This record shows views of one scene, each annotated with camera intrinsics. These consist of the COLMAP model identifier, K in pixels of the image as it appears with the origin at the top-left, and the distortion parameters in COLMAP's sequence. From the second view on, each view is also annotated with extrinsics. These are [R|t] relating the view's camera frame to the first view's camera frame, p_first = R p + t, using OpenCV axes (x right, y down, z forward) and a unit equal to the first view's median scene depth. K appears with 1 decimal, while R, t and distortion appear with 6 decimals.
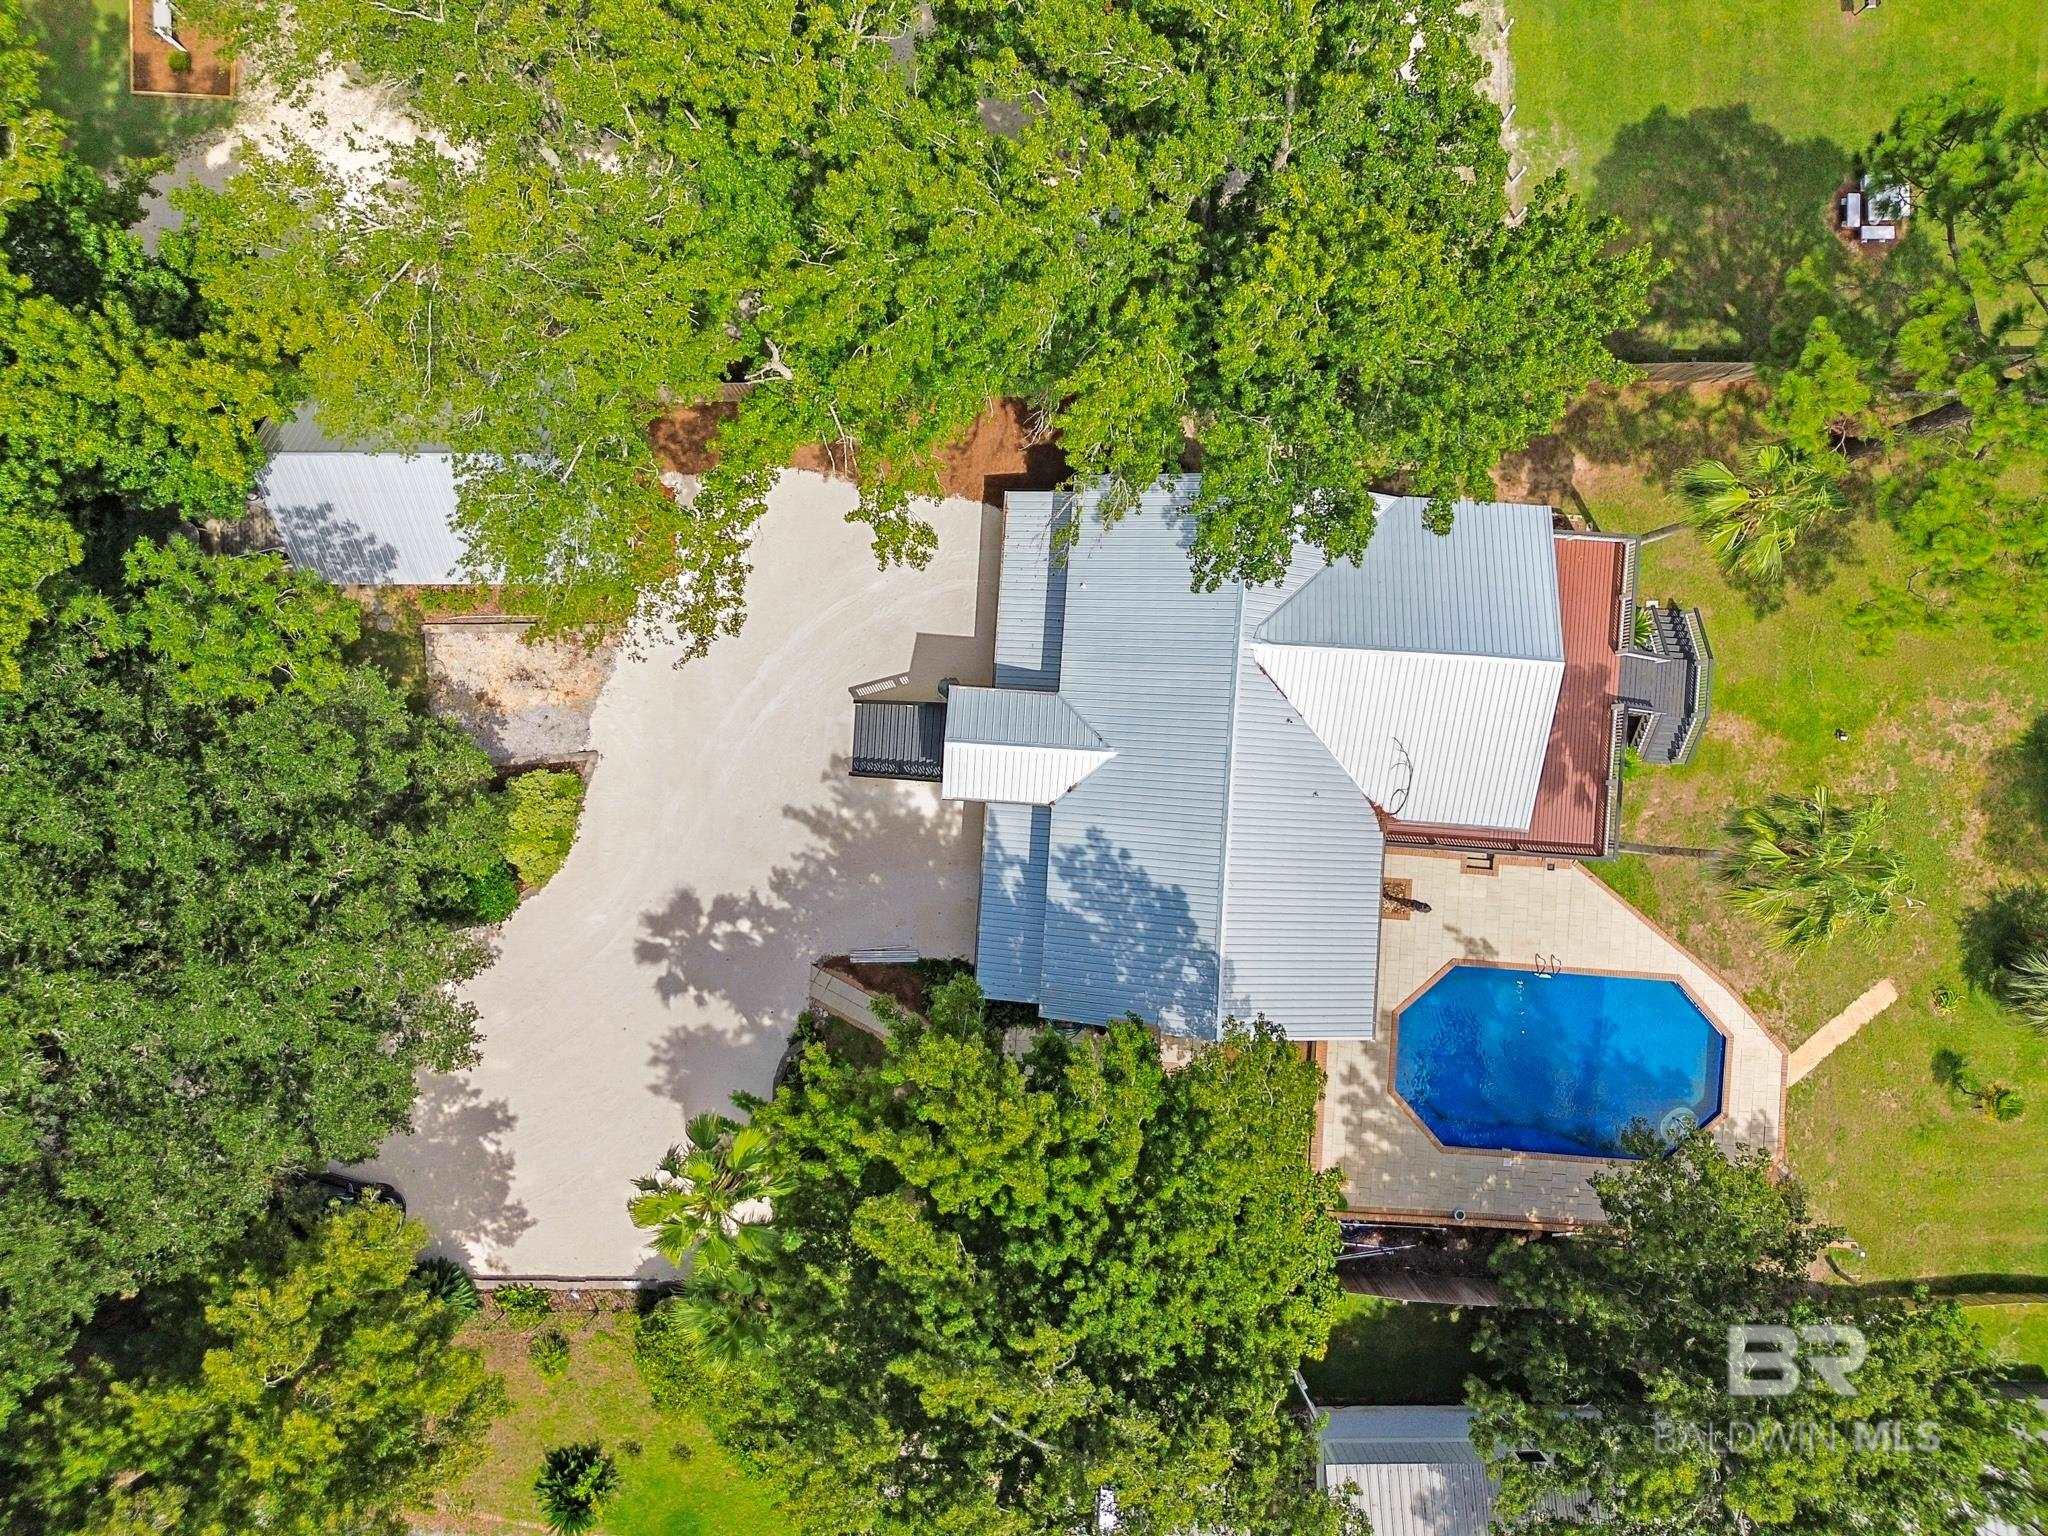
lens RADIAL K [[1437.7, 0, 1029.2], [0, 1437.7, 774.2], [0, 0, 1]] dist [0.056658, -0.054388]
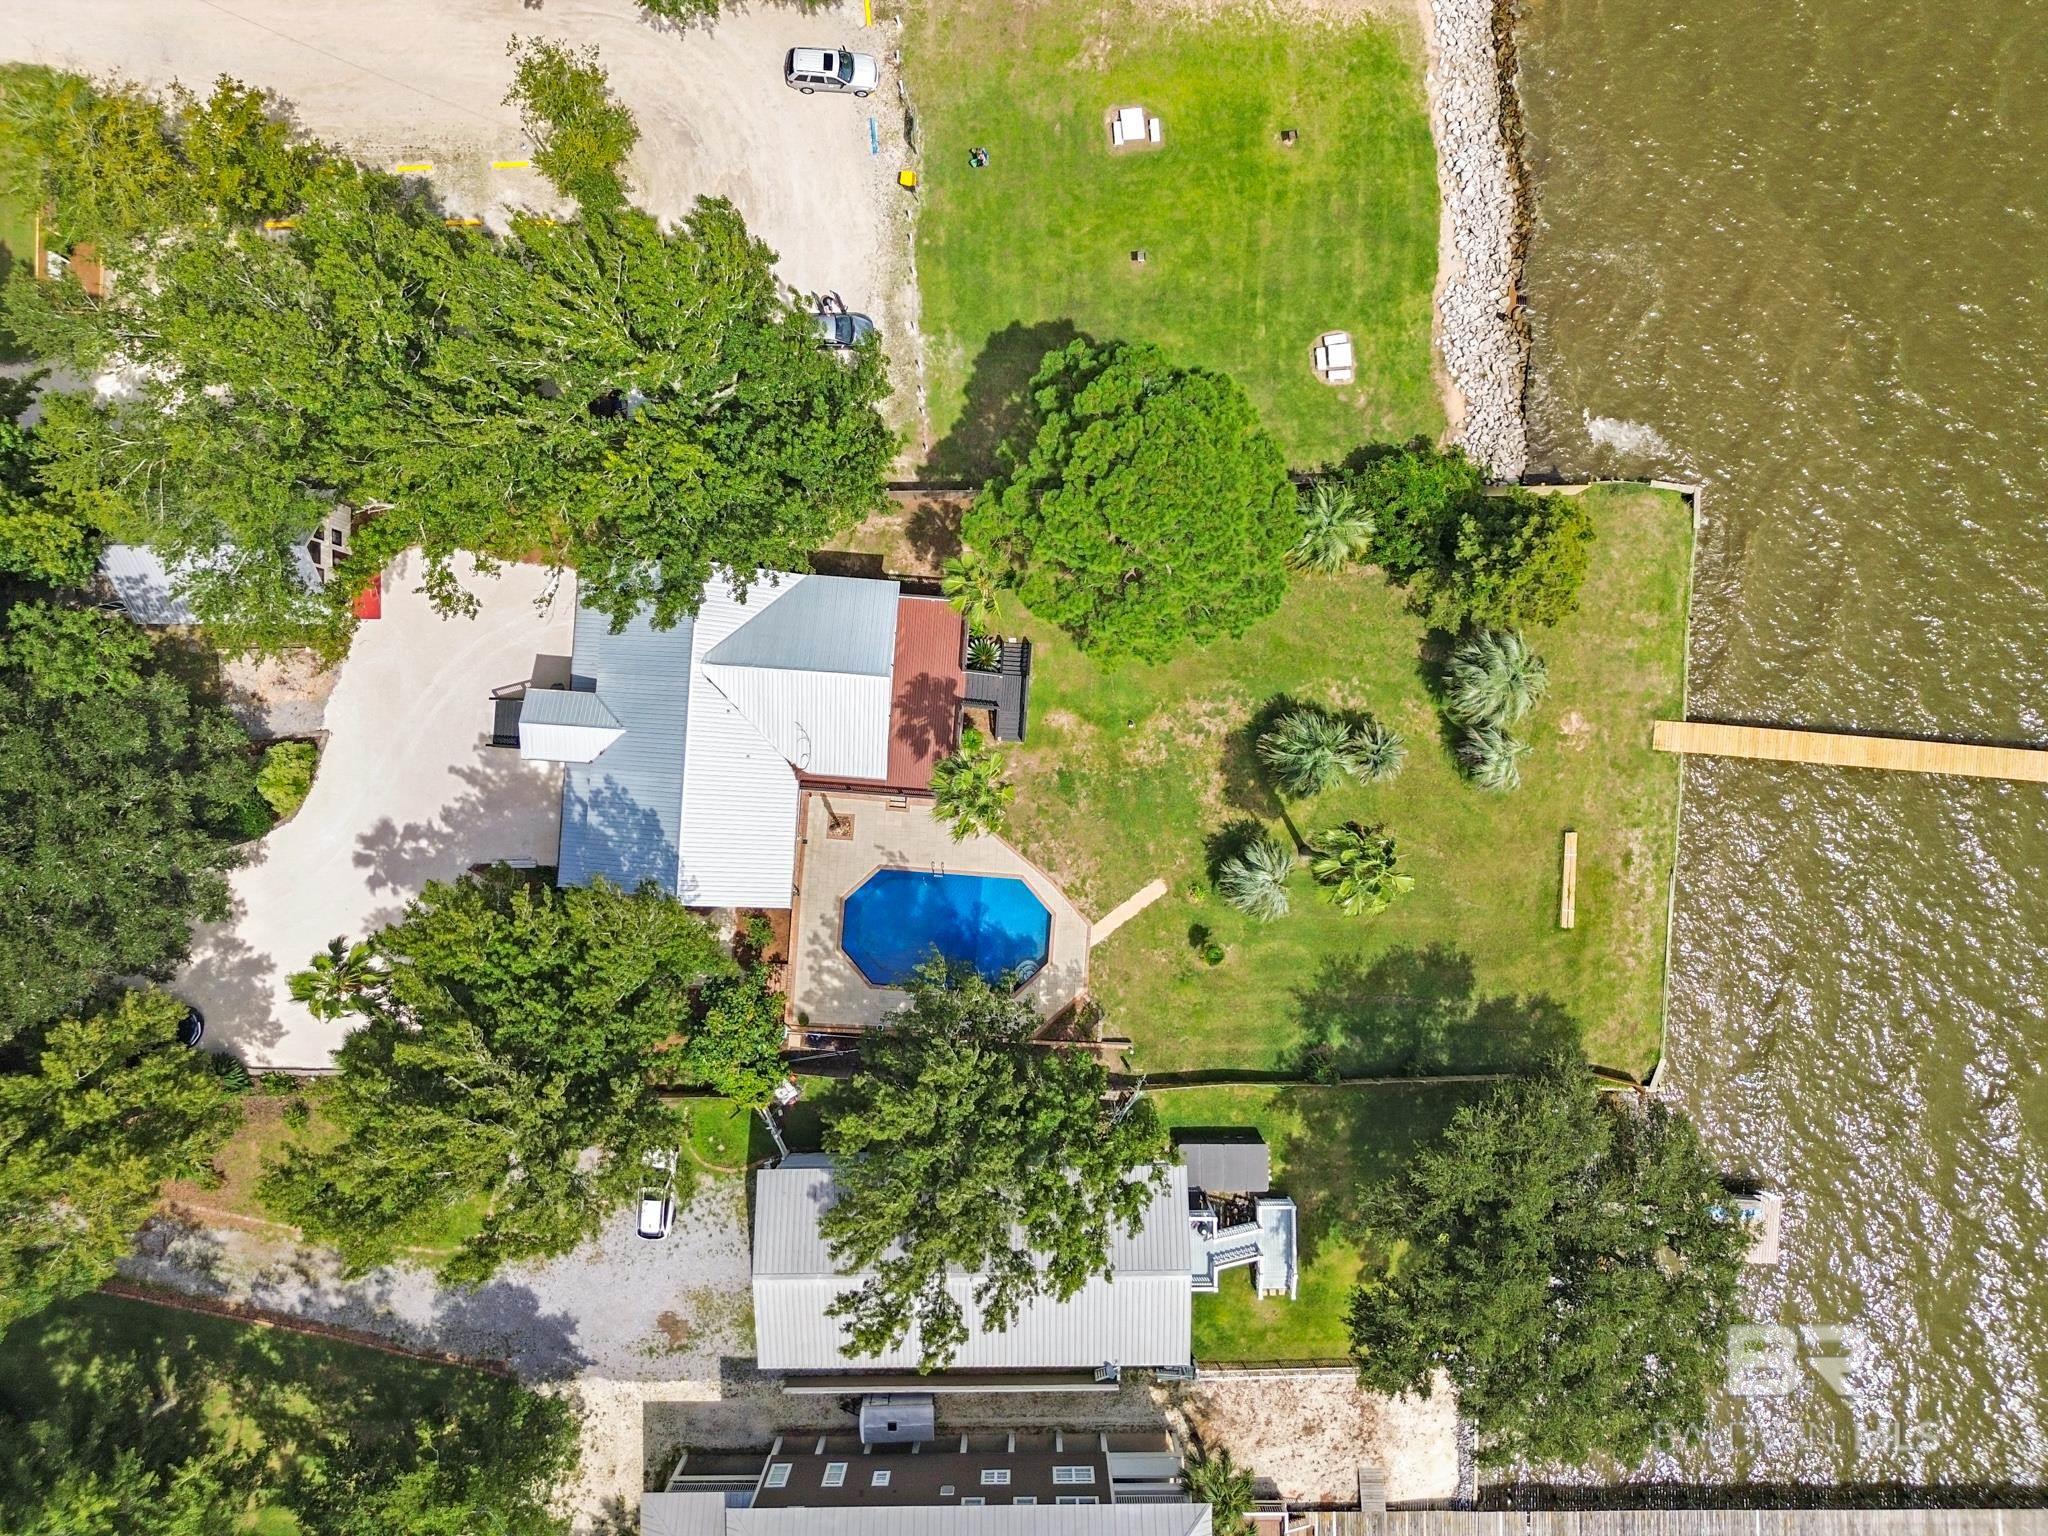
lens RADIAL K [[1437.7, 0, 1028.6], [0, 1437.7, 776.6], [0, 0, 1]] dist [0.056658, -0.054388]
pose [[0.999955, 0.003645, -0.008727, 0.474101], [-0.003688, 0.999981, -0.004937, 0.039450], [0.008709, 0.004969, 0.999950, -0.563383]]
